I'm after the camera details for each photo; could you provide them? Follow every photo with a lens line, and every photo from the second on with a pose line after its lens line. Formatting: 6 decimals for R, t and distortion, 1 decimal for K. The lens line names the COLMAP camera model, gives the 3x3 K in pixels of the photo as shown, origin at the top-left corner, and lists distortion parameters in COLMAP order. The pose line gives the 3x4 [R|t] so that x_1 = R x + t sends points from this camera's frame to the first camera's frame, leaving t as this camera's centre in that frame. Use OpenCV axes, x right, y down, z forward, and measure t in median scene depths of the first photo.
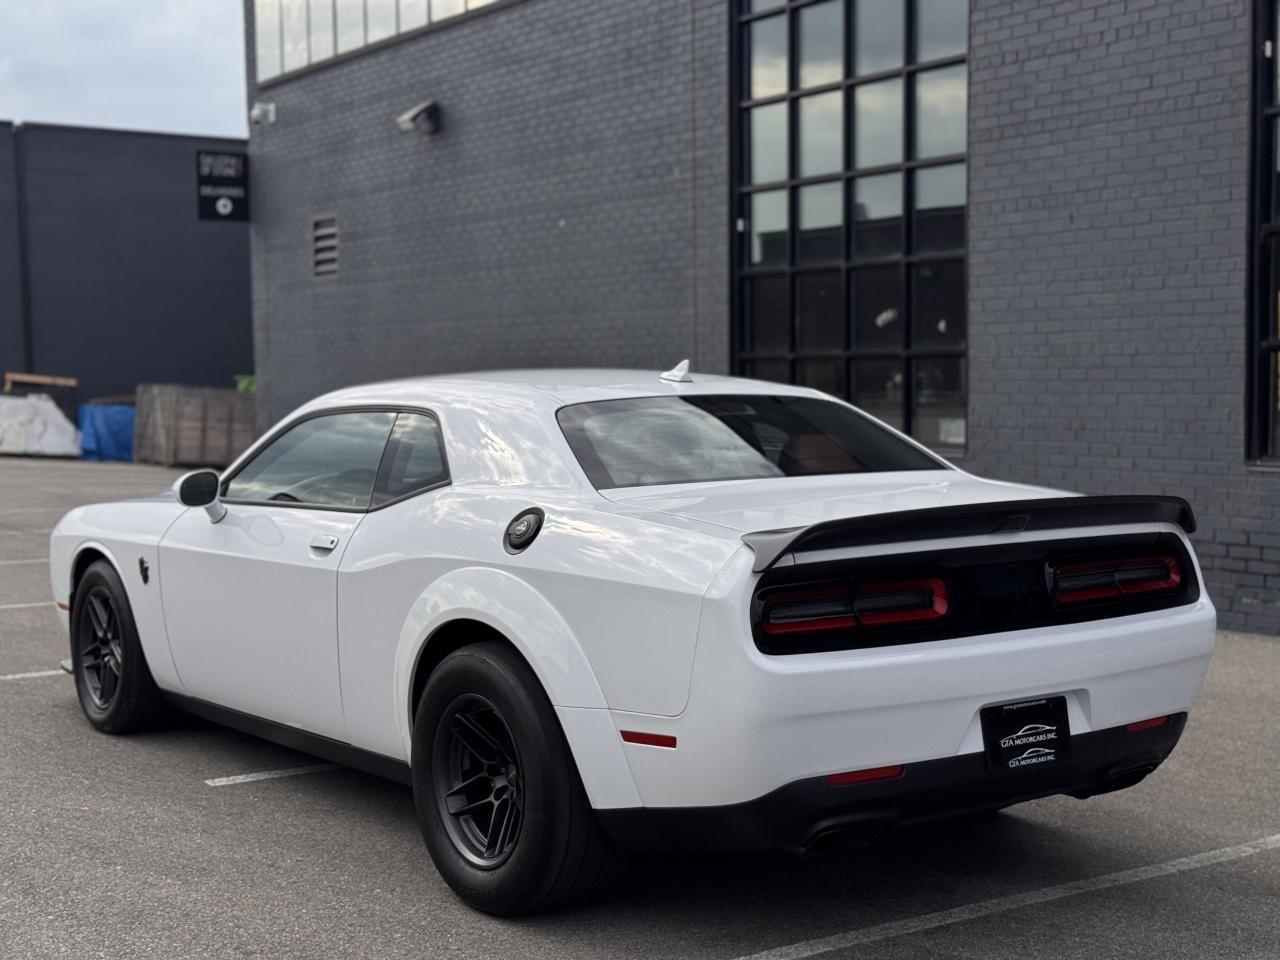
lens RADIAL K [[1804.8, 0, 636.2], [0, 1804.8, 476.2], [0, 0, 1]] dist [0.181235, -0.406864]
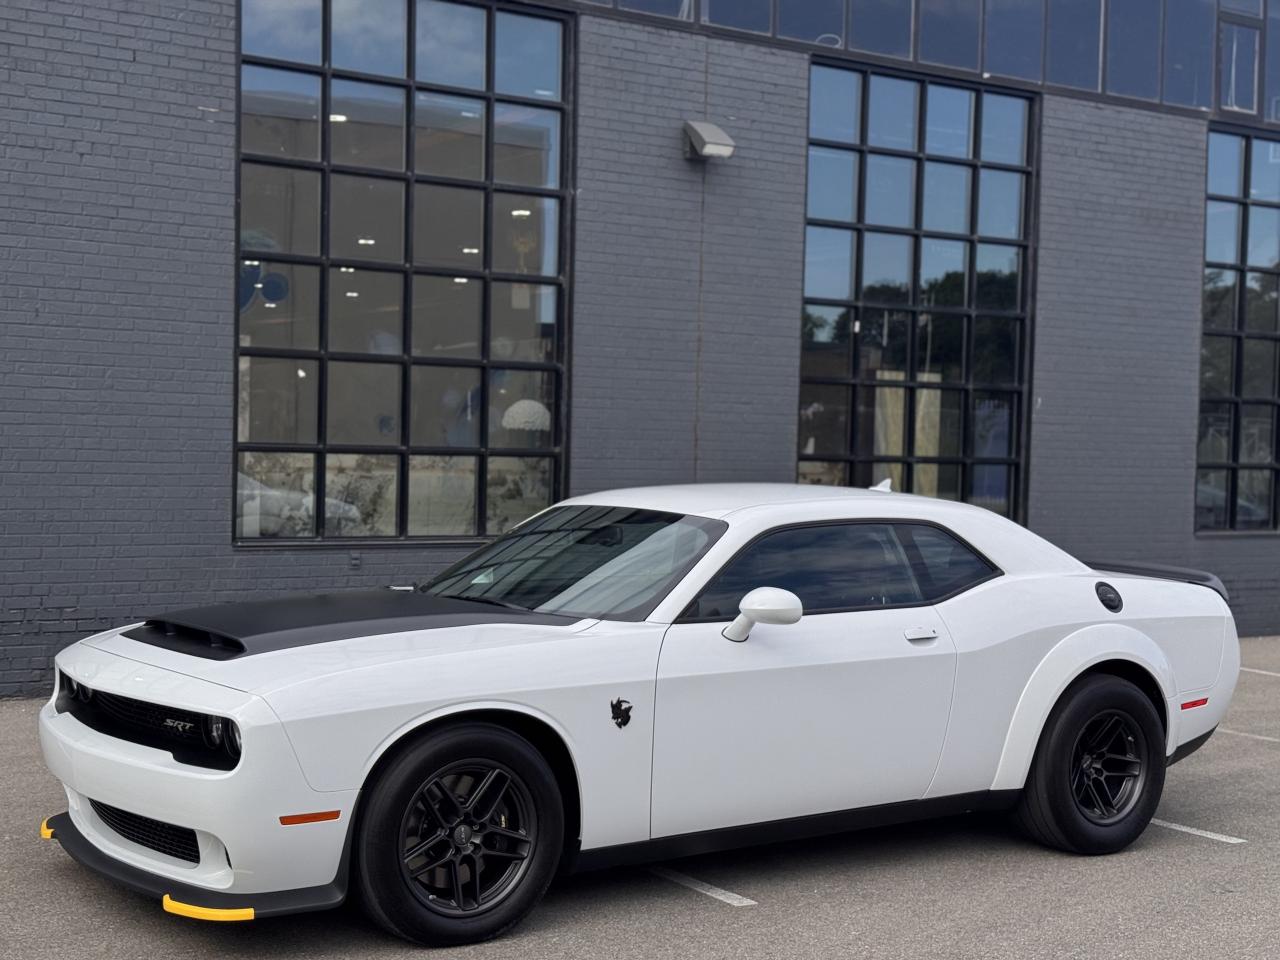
lens RADIAL K [[1804.8, 0, 636.2], [0, 1804.8, 476.2], [0, 0, 1]] dist [0.181235, -0.406864]
pose [[0.019765, -0.007790, 0.999774, -0.838244], [0.034303, 0.999386, 0.007109, -0.050580], [-0.999216, 0.034155, 0.020020, 0.708154]]
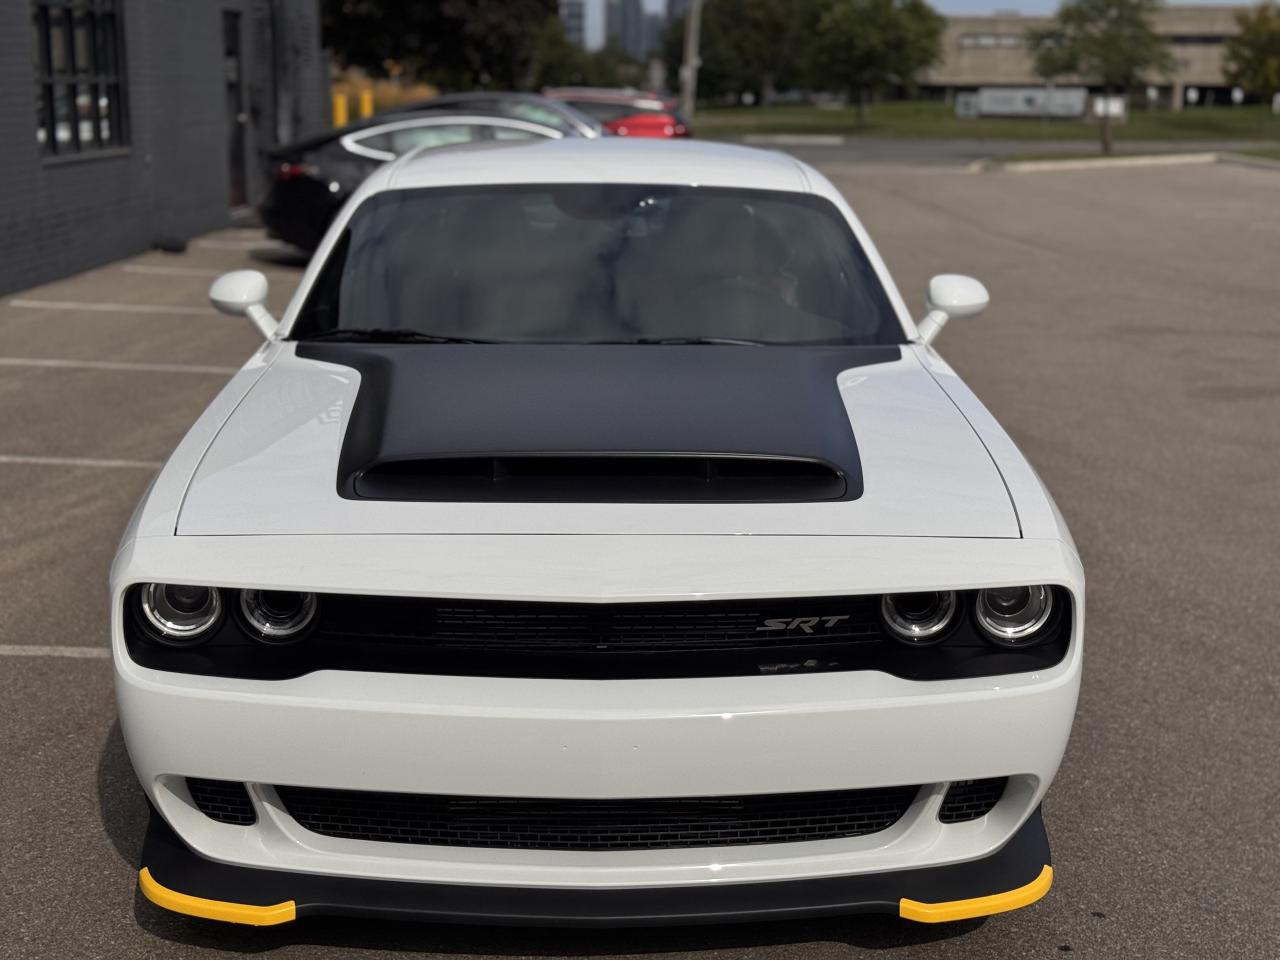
lens RADIAL K [[1827.2, 0, 636.8], [0, 1827.2, 488.0], [0, 0, 1]] dist [0.212667, -0.648448]
pose [[-0.821424, -0.128666, 0.555614, -0.393401], [0.027713, 0.964063, 0.264223, -0.086534], [-0.569644, 0.232437, -0.788339, 1.165136]]
